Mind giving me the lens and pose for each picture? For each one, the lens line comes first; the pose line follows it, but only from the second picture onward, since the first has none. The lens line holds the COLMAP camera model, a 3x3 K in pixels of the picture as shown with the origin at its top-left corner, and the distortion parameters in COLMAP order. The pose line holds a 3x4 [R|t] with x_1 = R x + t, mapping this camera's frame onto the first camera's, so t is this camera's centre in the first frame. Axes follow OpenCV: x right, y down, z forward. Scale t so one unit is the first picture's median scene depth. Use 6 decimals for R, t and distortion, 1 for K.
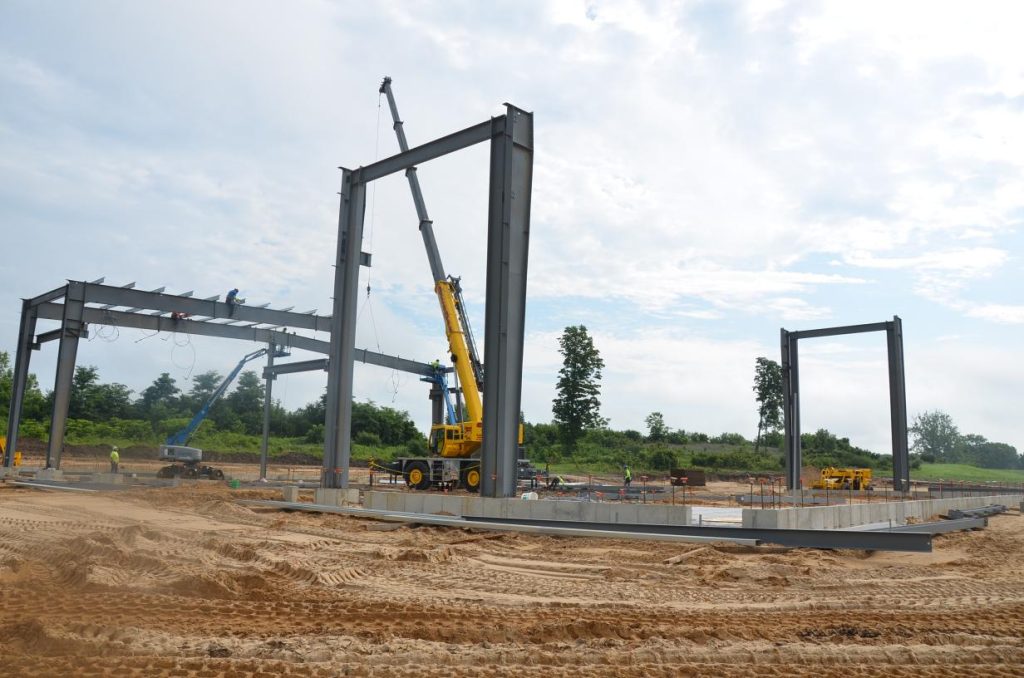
lens RADIAL K [[826.4, 0, 517.3], [0, 826.4, 373.7], [0, 0, 1]] dist [-0.157940, 0.146381]
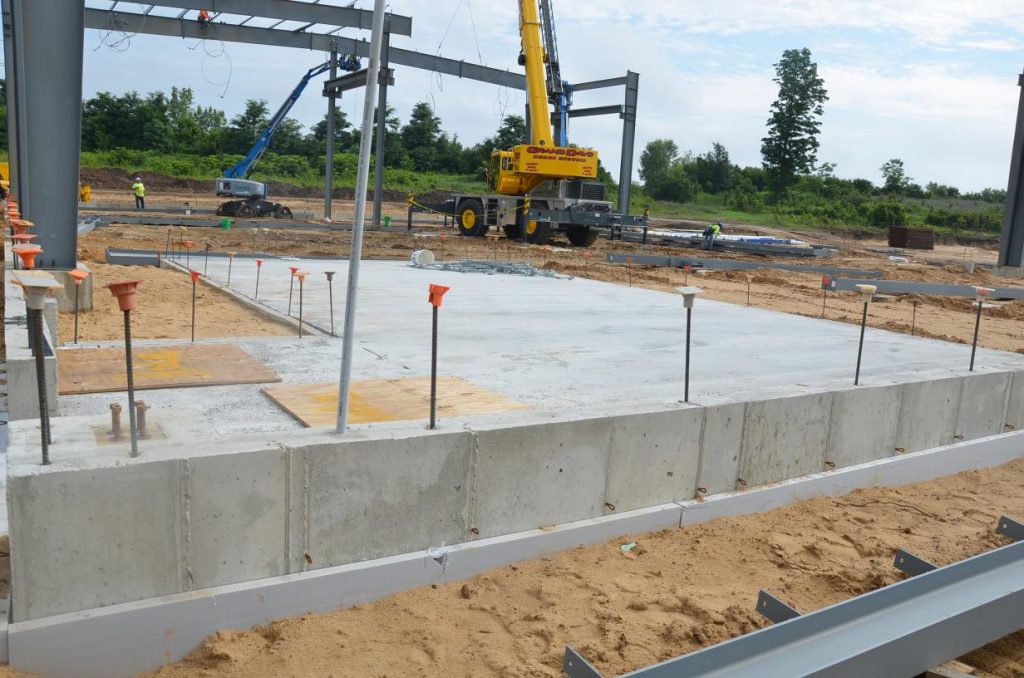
lens RADIAL K [[826.4, 0, 517.3], [0, 826.4, 373.7], [0, 0, 1]] dist [-0.157940, 0.146381]
pose [[0.955810, 0.087994, -0.280509, 0.056174], [0.001081, 0.953097, 0.302664, 0.010290], [0.293984, -0.289592, 0.910884, 0.090007]]
